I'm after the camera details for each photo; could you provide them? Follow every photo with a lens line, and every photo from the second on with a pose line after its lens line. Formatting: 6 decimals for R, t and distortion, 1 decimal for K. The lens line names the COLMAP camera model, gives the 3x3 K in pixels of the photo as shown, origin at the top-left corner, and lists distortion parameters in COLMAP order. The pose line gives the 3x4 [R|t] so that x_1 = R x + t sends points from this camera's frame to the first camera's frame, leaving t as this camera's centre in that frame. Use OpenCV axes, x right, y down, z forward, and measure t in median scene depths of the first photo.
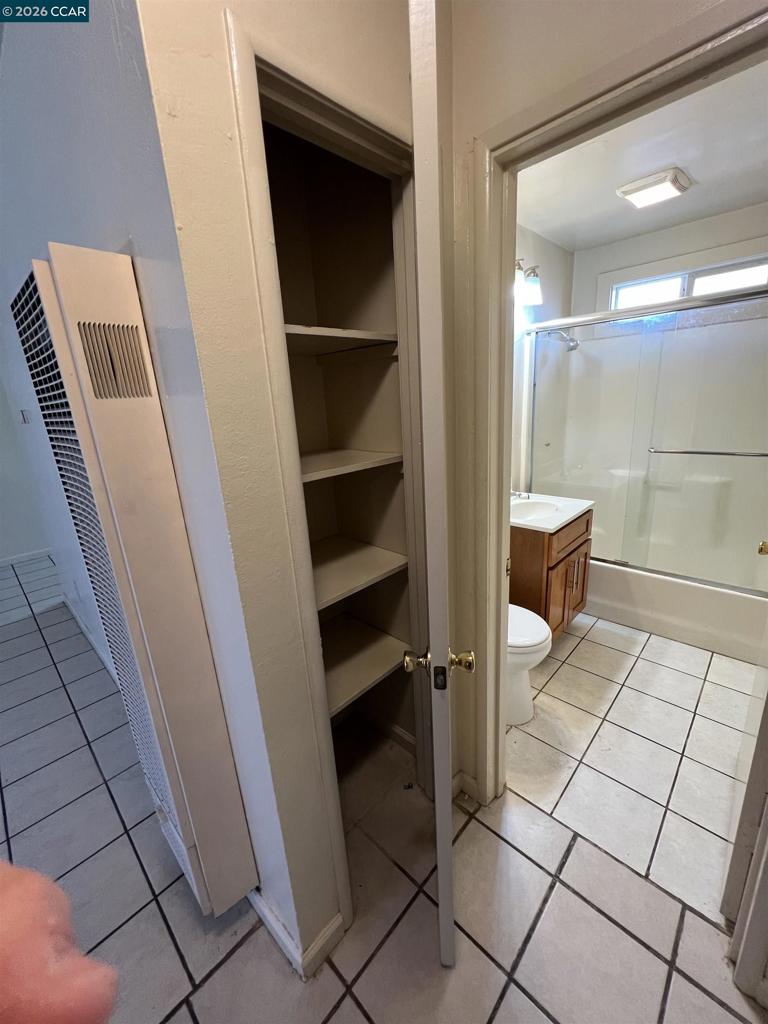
lens RADIAL K [[409.7, 0, 387.2], [0, 409.7, 509.8], [0, 0, 1]] dist [-0.000037, -0.000351]
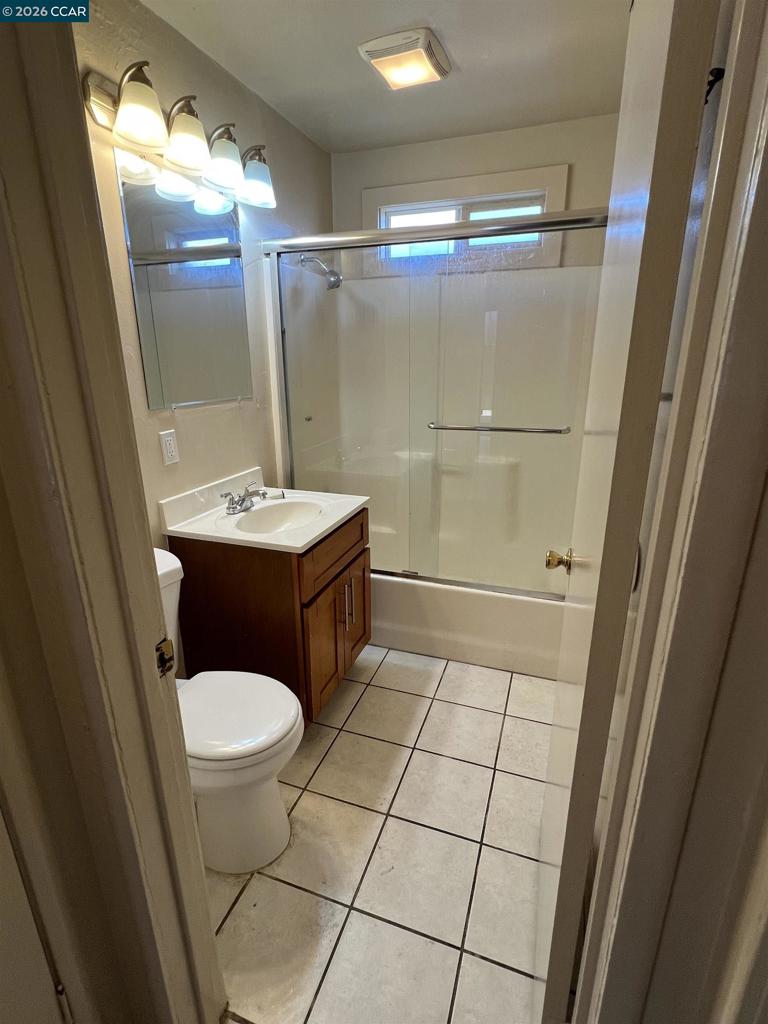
lens RADIAL K [[513.5, 0, 382.0], [0, 513.5, 512.2], [0, 0, 1]] dist [-0.000993, -0.000728]
pose [[0.910568, -0.073390, 0.406792, 0.182819], [0.065124, 0.997293, 0.034148, -0.027247], [-0.408197, -0.004602, 0.912882, 0.189400]]
